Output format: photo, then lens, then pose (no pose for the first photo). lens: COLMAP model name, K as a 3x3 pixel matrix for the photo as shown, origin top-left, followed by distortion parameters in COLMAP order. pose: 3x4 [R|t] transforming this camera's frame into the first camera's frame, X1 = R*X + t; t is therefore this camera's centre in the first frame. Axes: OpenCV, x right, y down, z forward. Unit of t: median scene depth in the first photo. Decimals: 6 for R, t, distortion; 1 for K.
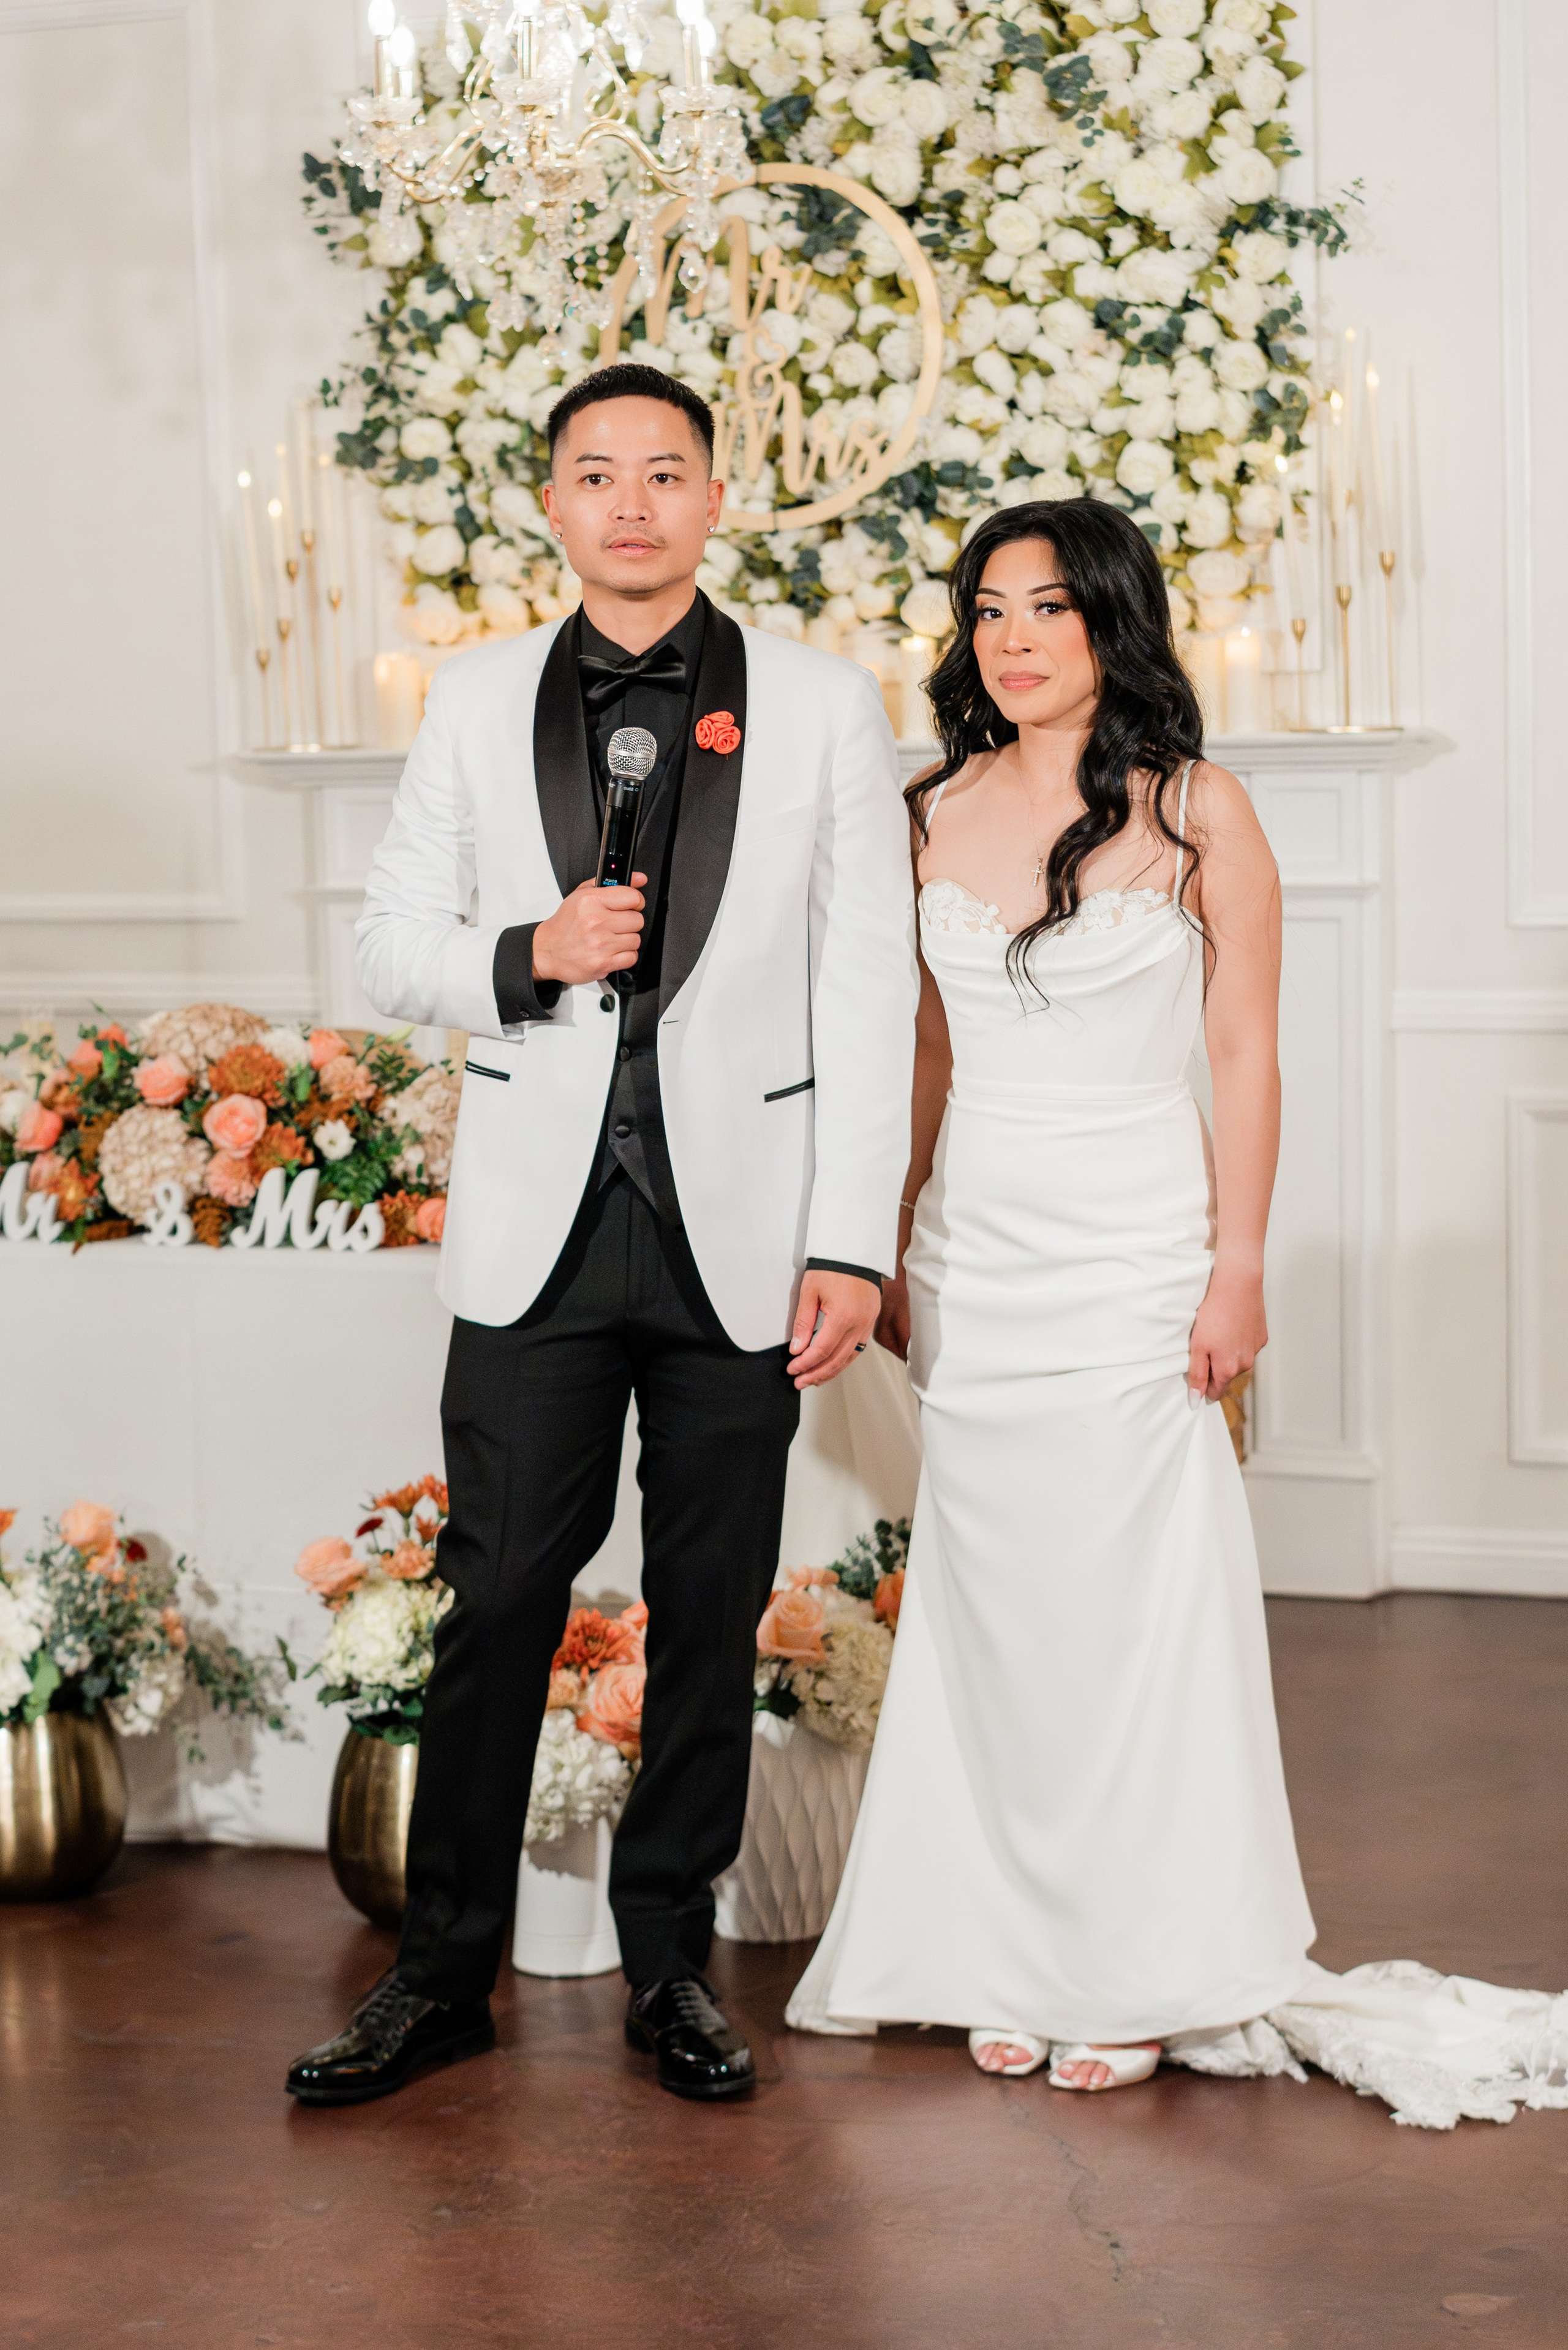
lens RADIAL K [[4338.7, 0, 774.5], [0, 4338.7, 1086.5], [0, 0, 1]] dist [0.007419, -0.079906]
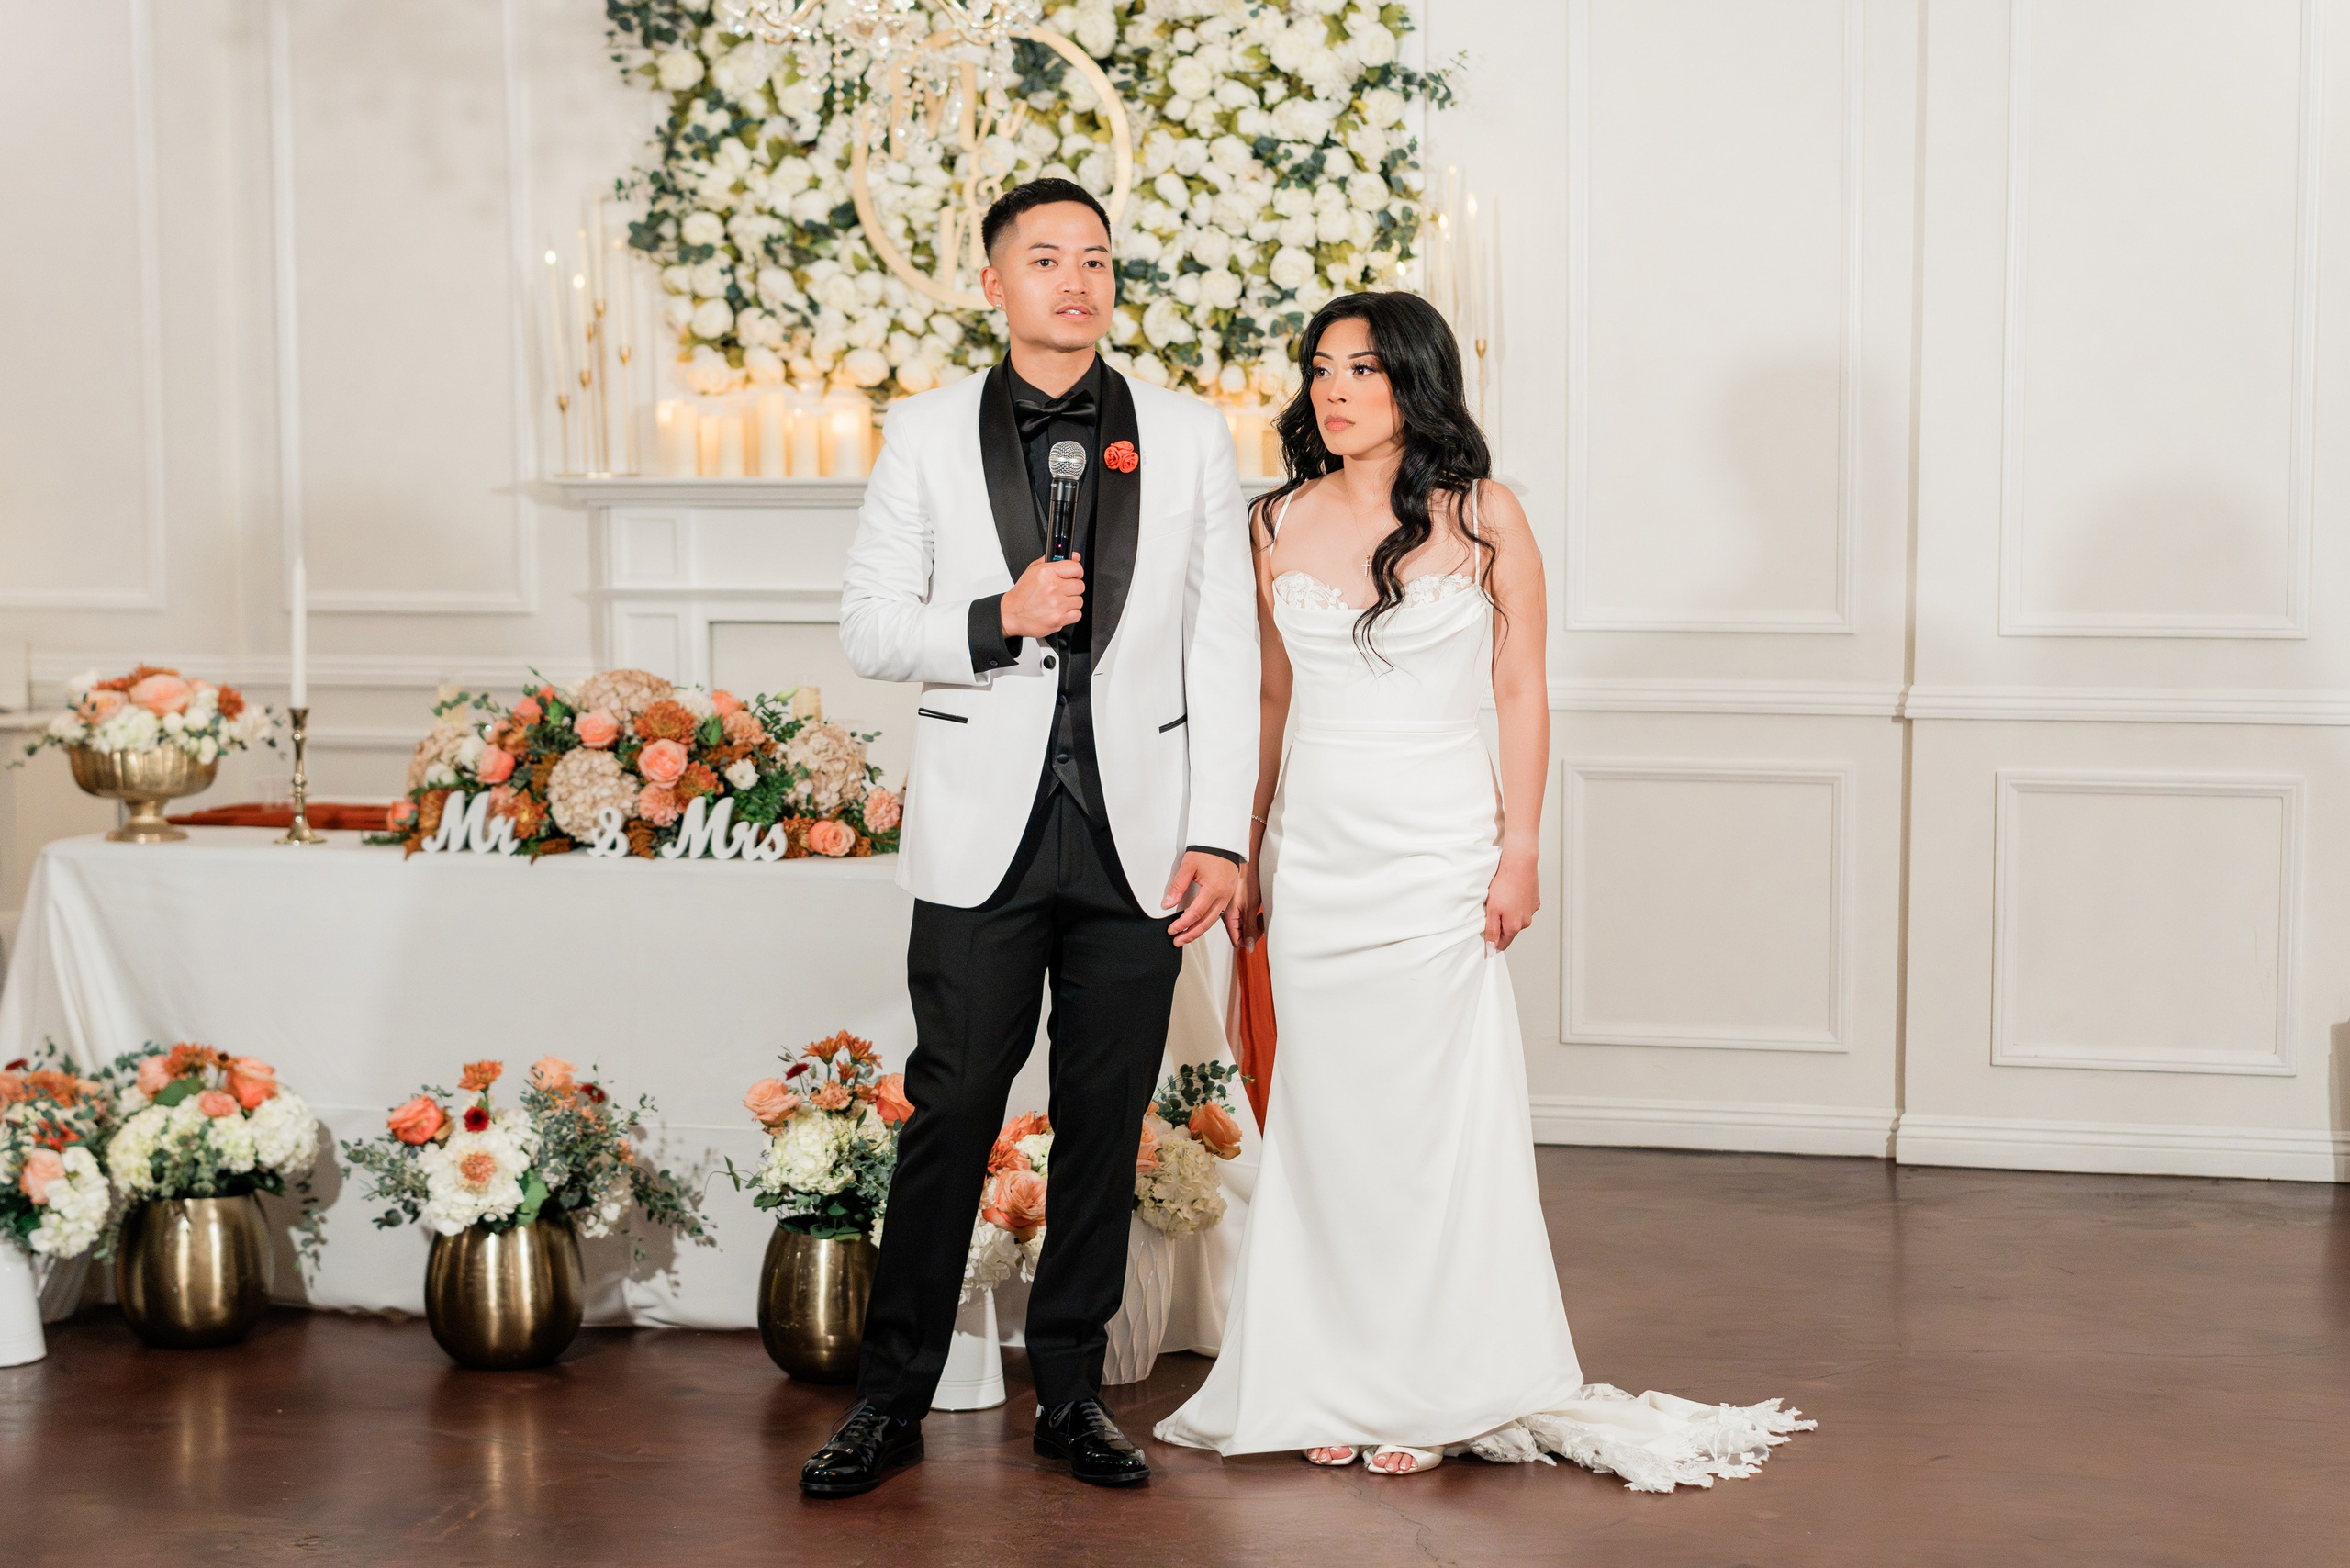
lens RADIAL K [[3761.6, 0, 1175.0], [0, 3761.6, 784.0], [0, 0, 1]] dist [0.006287, -0.006893]
pose [[0.988635, 0.008076, 0.150117, -0.115315], [-0.007281, 0.999956, -0.005850, 0.016698], [-0.150158, 0.004691, 0.988651, -0.094933]]
